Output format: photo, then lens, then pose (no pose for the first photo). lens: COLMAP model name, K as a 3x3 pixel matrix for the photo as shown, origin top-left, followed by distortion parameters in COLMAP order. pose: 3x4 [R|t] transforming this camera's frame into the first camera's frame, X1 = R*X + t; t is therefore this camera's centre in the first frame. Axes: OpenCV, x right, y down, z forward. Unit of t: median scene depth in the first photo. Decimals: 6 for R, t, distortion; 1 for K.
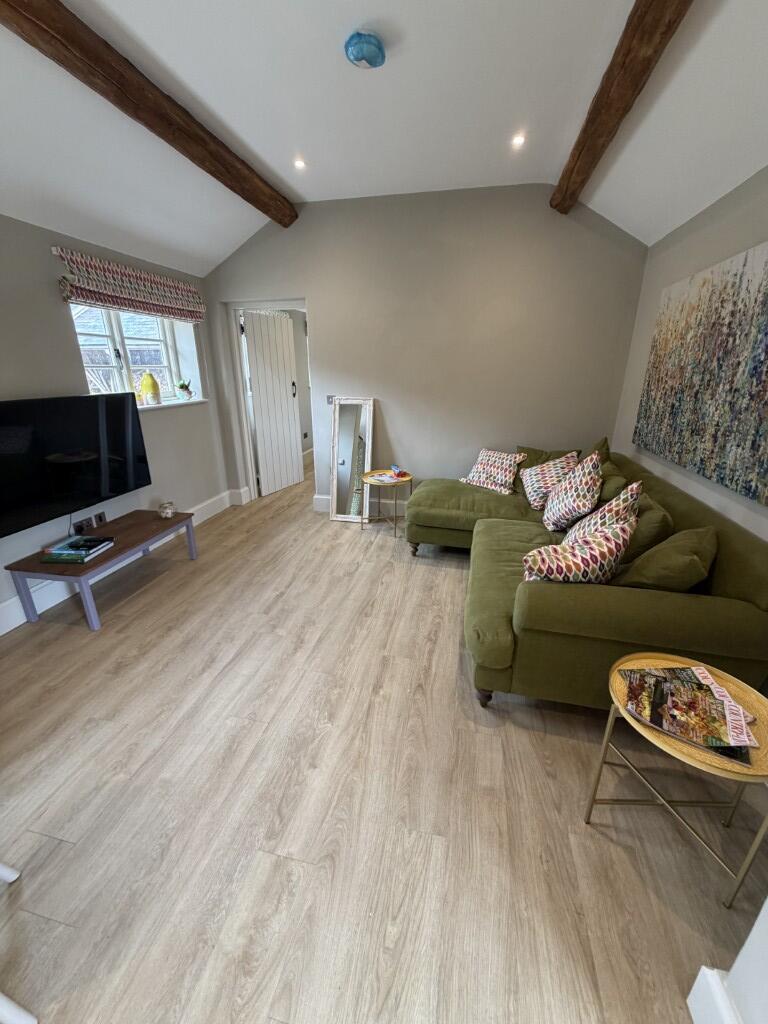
lens RADIAL K [[406.6, 0, 382.2], [0, 406.6, 510.3], [0, 0, 1]] dist [-0.001222, -0.000270]
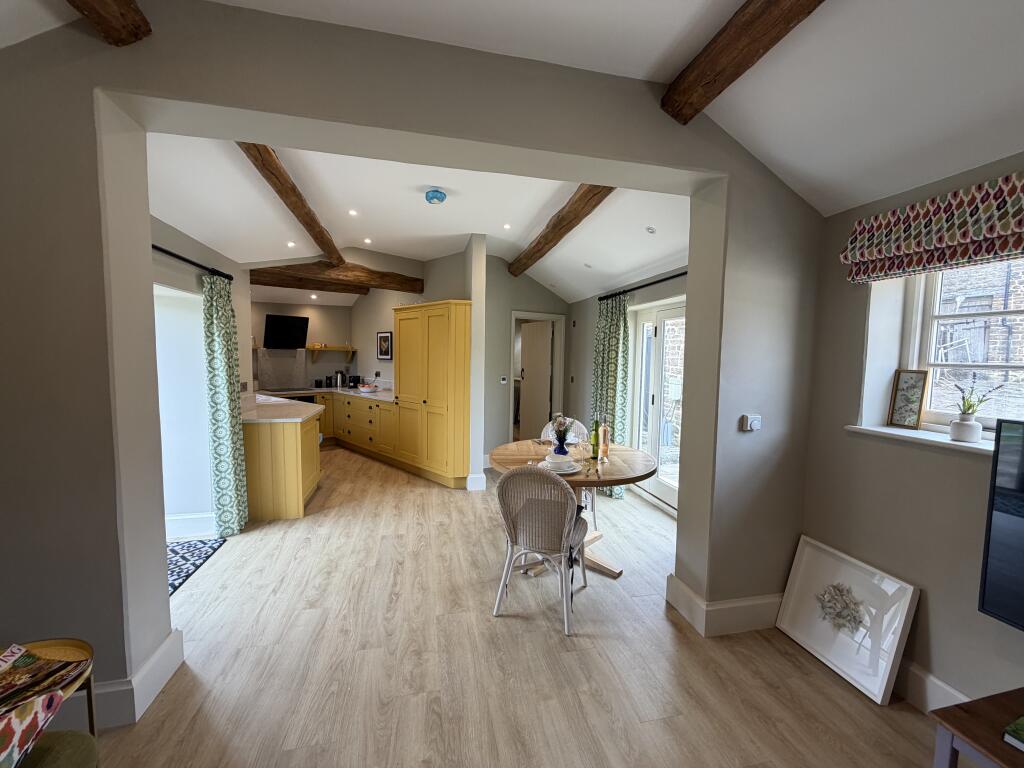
lens RADIAL K [[406.6, 0, 511.1], [0, 406.6, 386.5], [0, 0, 1]] dist [-0.001222, -0.000270]
pose [[-0.907213, 0.014772, -0.420412, 0.017042], [-0.156693, 0.915600, 0.370302, -0.273579], [0.390399, 0.401819, -0.828330, 0.764583]]
